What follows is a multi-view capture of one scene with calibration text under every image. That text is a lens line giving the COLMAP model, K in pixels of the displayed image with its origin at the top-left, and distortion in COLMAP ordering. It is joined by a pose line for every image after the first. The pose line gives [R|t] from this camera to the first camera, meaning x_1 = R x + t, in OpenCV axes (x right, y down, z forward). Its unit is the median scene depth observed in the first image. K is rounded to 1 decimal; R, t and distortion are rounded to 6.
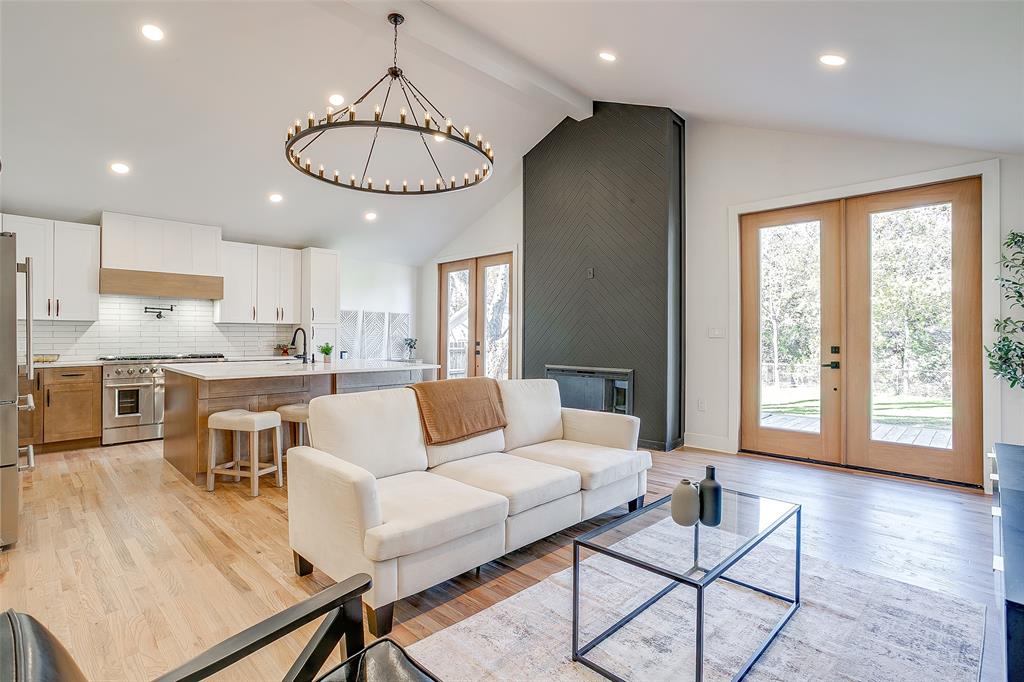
lens RADIAL K [[495.9, 0, 508.2], [0, 495.9, 334.0], [0, 0, 1]] dist [-0.049087, 0.027851]
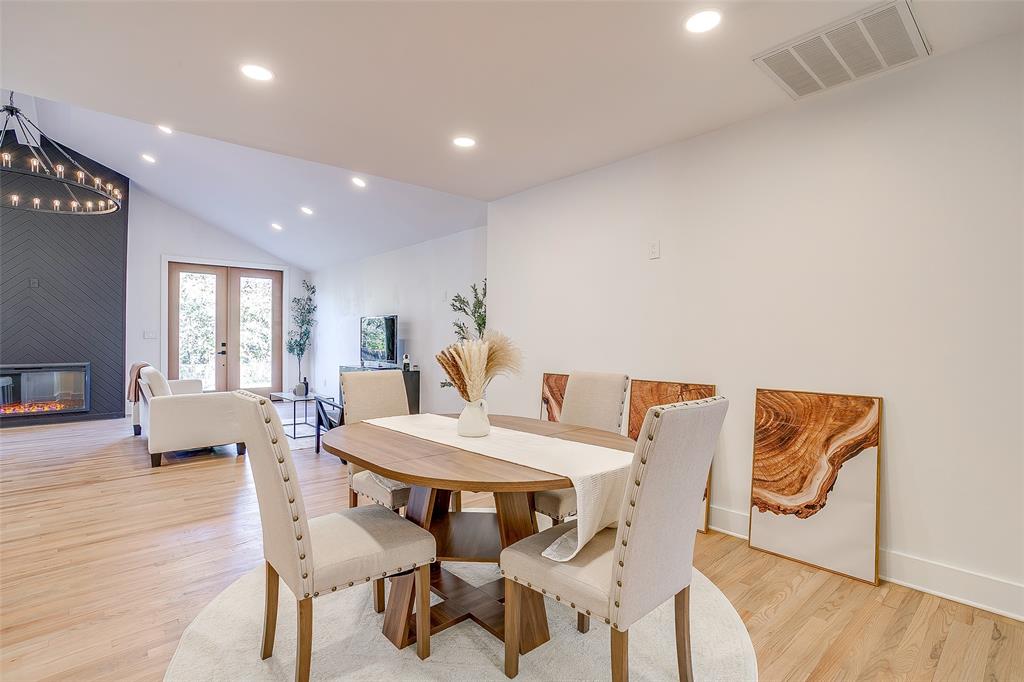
lens RADIAL K [[495.9, 0, 515.7], [0, 495.9, 336.4], [0, 0, 1]] dist [-0.049087, 0.027851]
pose [[0.048670, 0.005041, 0.998802, -1.067794], [-0.001942, 0.999986, -0.004953, 0.006523], [-0.998813, -0.001698, 0.048679, -0.211964]]
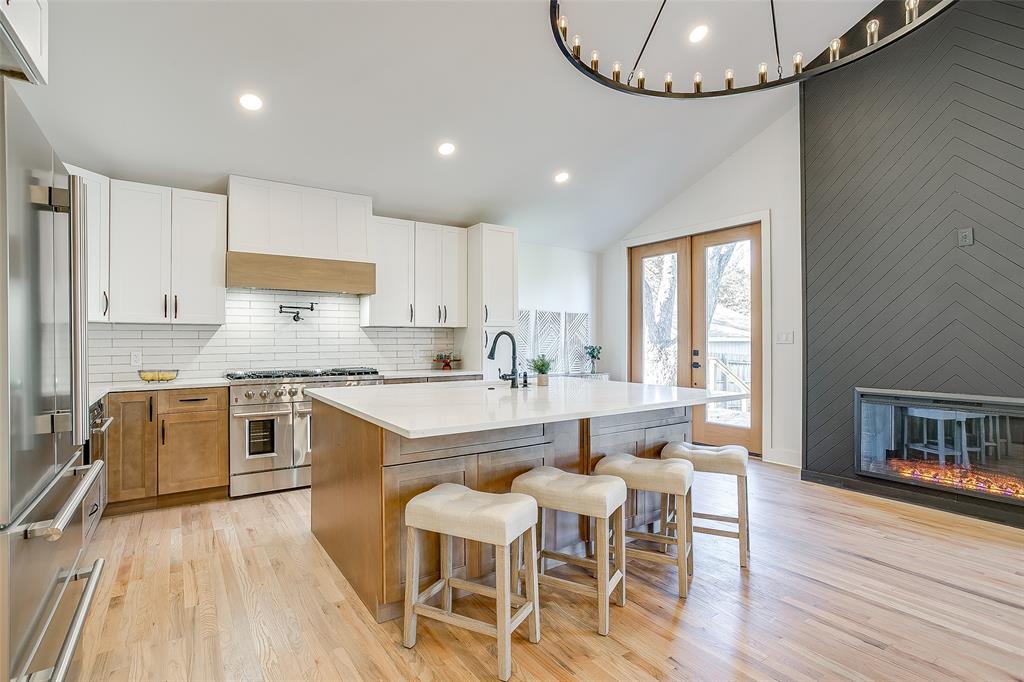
lens RADIAL K [[495.9, 0, 506.7], [0, 495.9, 338.9], [0, 0, 1]] dist [-0.049087, 0.027851]
pose [[0.981772, -0.004015, -0.190018, -0.307964], [0.003818, 0.999992, -0.001404, -0.002091], [0.190022, 0.000653, 0.981780, 0.383650]]
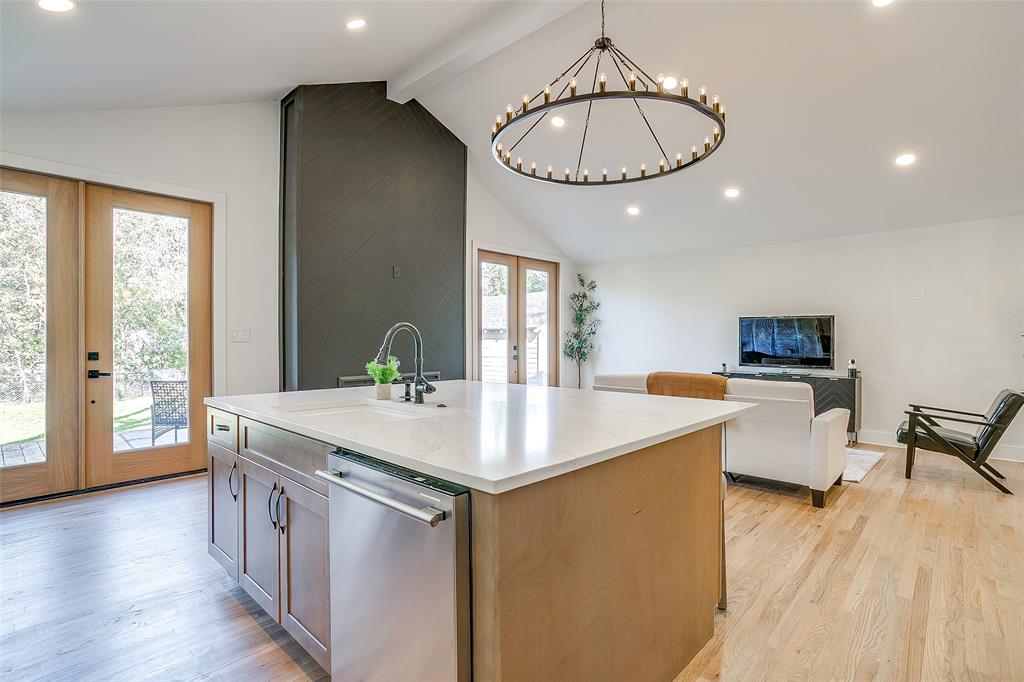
lens RADIAL K [[495.9, 0, 516.9], [0, 495.9, 337.7], [0, 0, 1]] dist [-0.049087, 0.027851]
pose [[-0.033476, 0.003522, 0.999433, -0.883444], [-0.001417, 0.999993, -0.003572, 0.003763], [-0.999439, -0.001536, -0.033471, 0.944646]]
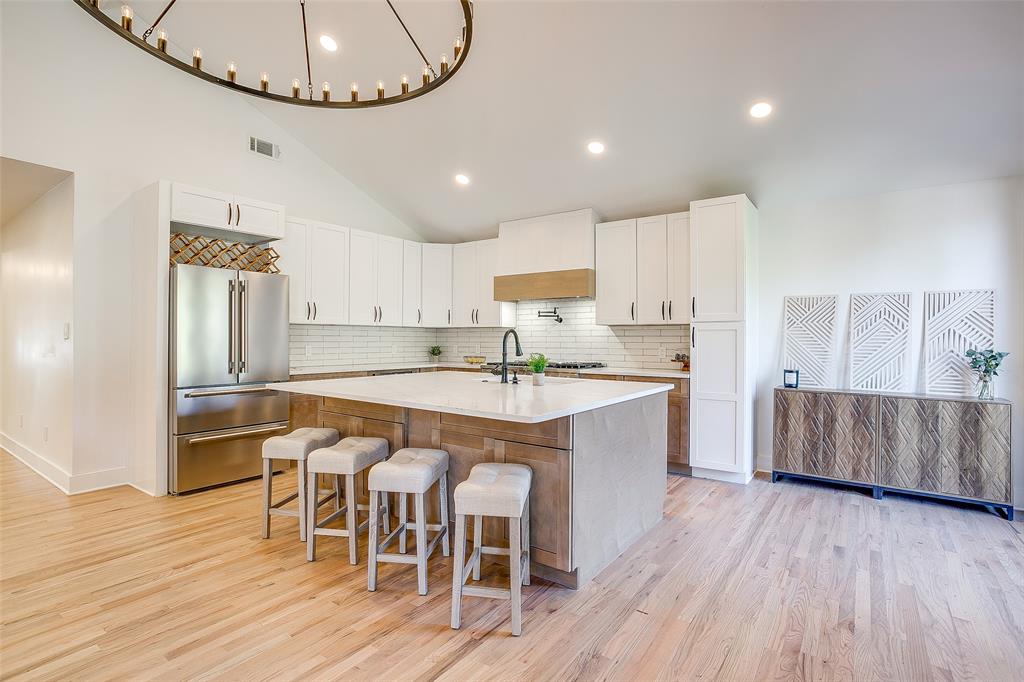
lens RADIAL K [[495.9, 0, 517.3], [0, 495.9, 341.0], [0, 0, 1]] dist [-0.049087, 0.027851]
pose [[0.157992, 0.003018, -0.987436, 0.252256], [-0.002850, 0.999993, 0.002601, 0.001698], [0.987436, 0.002403, 0.157999, 0.932089]]
